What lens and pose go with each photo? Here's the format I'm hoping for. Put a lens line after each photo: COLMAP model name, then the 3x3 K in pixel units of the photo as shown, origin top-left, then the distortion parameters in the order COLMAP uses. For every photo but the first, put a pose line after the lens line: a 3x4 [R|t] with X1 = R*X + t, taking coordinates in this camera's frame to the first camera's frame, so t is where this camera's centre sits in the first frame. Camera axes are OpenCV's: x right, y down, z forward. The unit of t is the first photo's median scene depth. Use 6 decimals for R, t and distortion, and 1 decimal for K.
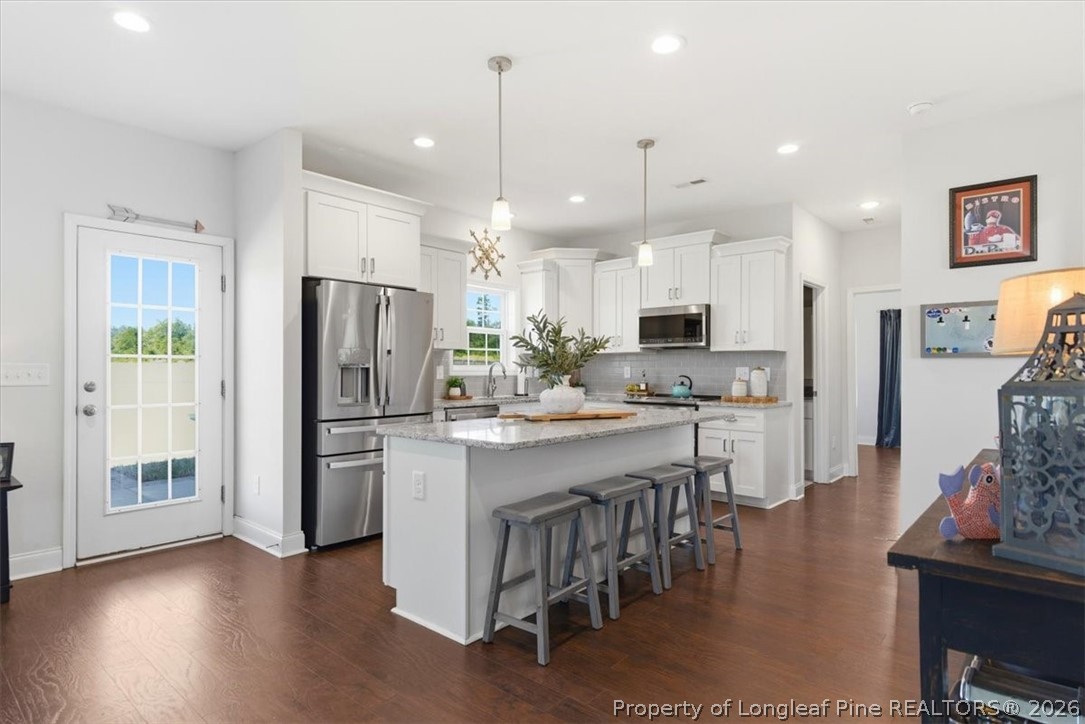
lens RADIAL K [[585.9, 0, 549.7], [0, 585.9, 364.3], [0, 0, 1]] dist [0.026523, -0.000357]
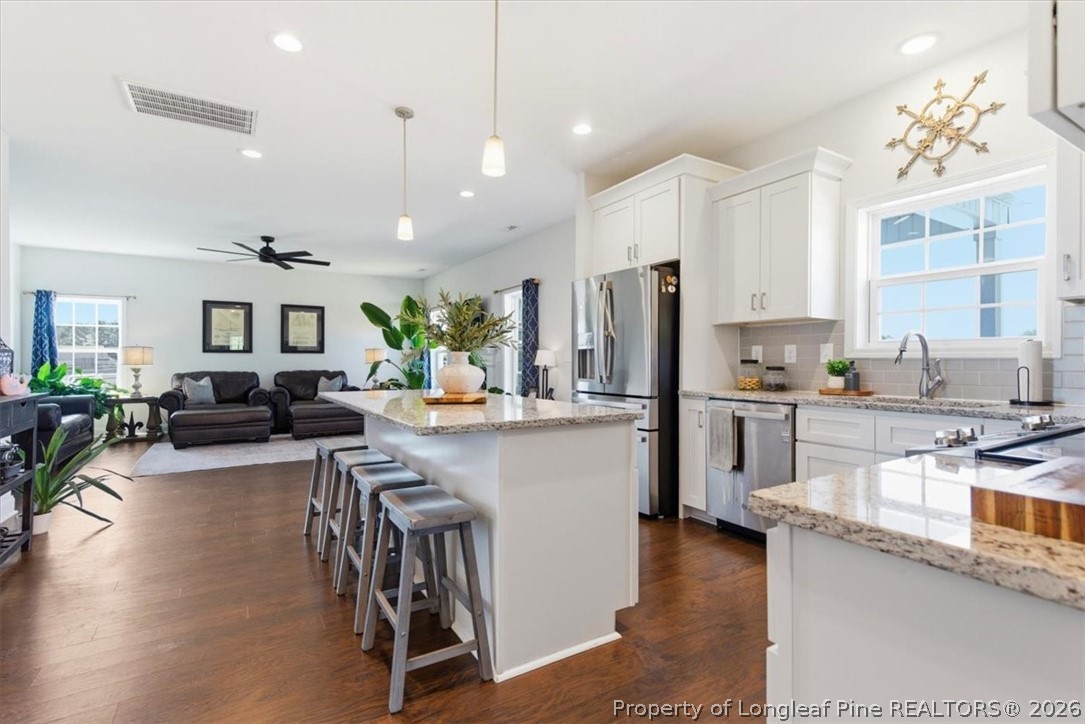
lens RADIAL K [[505.6, 0, 542.5], [0, 505.6, 362.0], [0, 0, 1]] dist [0.003271, 0.000334]
pose [[-0.314145, 0.001643, -0.949373, 0.478905], [0.005317, 0.999986, -0.000029, 0.022746], [0.949360, -0.005057, -0.314150, 0.878970]]
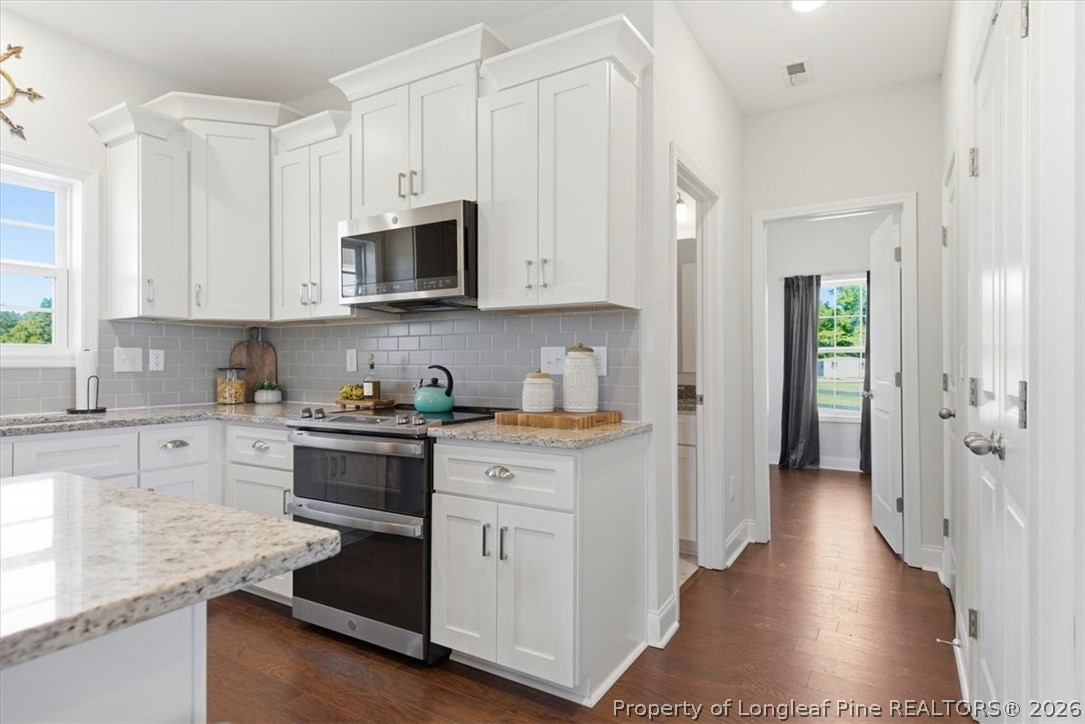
lens RADIAL K [[585.9, 0, 549.7], [0, 585.9, 364.3], [0, 0, 1]] dist [0.026523, -0.000357]
pose [[0.985228, -0.002692, 0.171224, 0.253500], [0.001757, 0.999983, 0.005609, 0.016767], [-0.171237, -0.005225, 0.985216, 0.561882]]
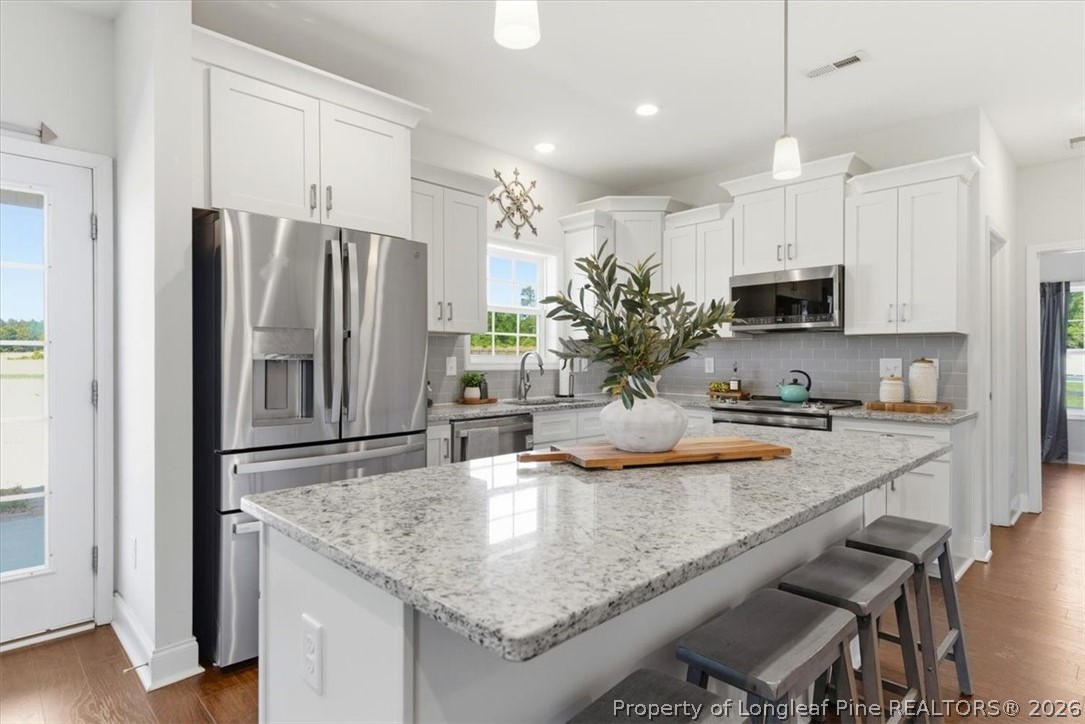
lens RADIAL K [[582.6, 0, 542.5], [0, 582.6, 362.0], [0, 0, 1]] dist [-0.000551, -0.000236]
pose [[0.996171, -0.000312, -0.087429, -0.014140], [0.001375, 0.999926, 0.012105, 0.000419], [0.087419, -0.012178, 0.996097, 0.303844]]
